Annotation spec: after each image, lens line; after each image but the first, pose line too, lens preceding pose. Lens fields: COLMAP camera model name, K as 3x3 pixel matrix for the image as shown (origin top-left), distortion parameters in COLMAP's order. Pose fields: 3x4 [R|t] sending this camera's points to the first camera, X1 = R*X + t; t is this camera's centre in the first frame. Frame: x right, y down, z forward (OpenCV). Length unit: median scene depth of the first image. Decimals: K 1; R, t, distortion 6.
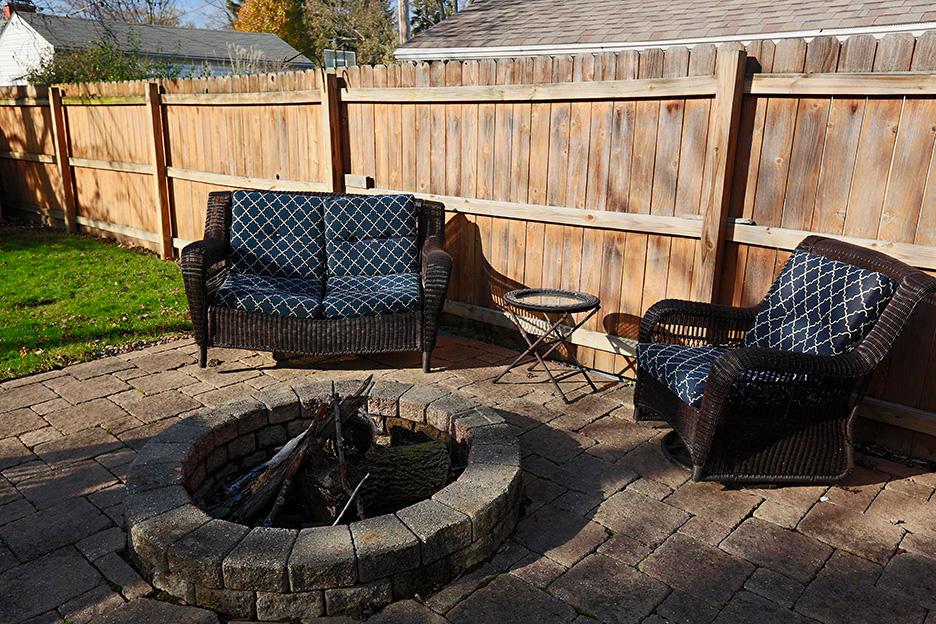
lens RADIAL K [[730.4, 0, 468.0], [0, 730.4, 312.0], [0, 0, 1]] dist [0.002915, 0.001048]
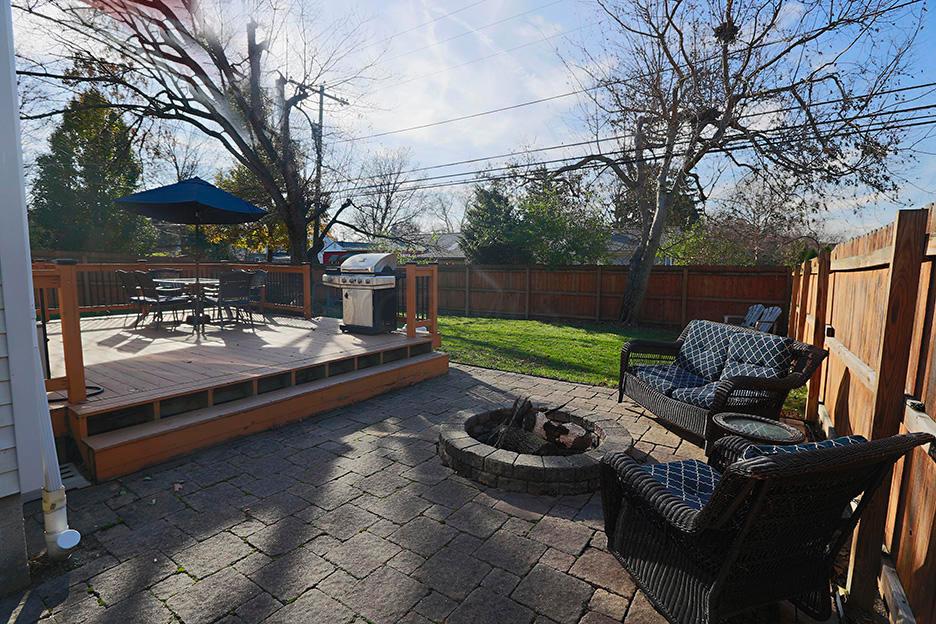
lens RADIAL K [[454.2, 0, 468.0], [0, 454.2, 312.0], [0, 0, 1]] dist [-0.038595, 0.018321]
pose [[0.134766, 0.090812, -0.986707, 0.709683], [-0.280666, 0.958508, 0.049883, -0.096495], [0.950297, 0.270213, 0.154662, 0.365682]]
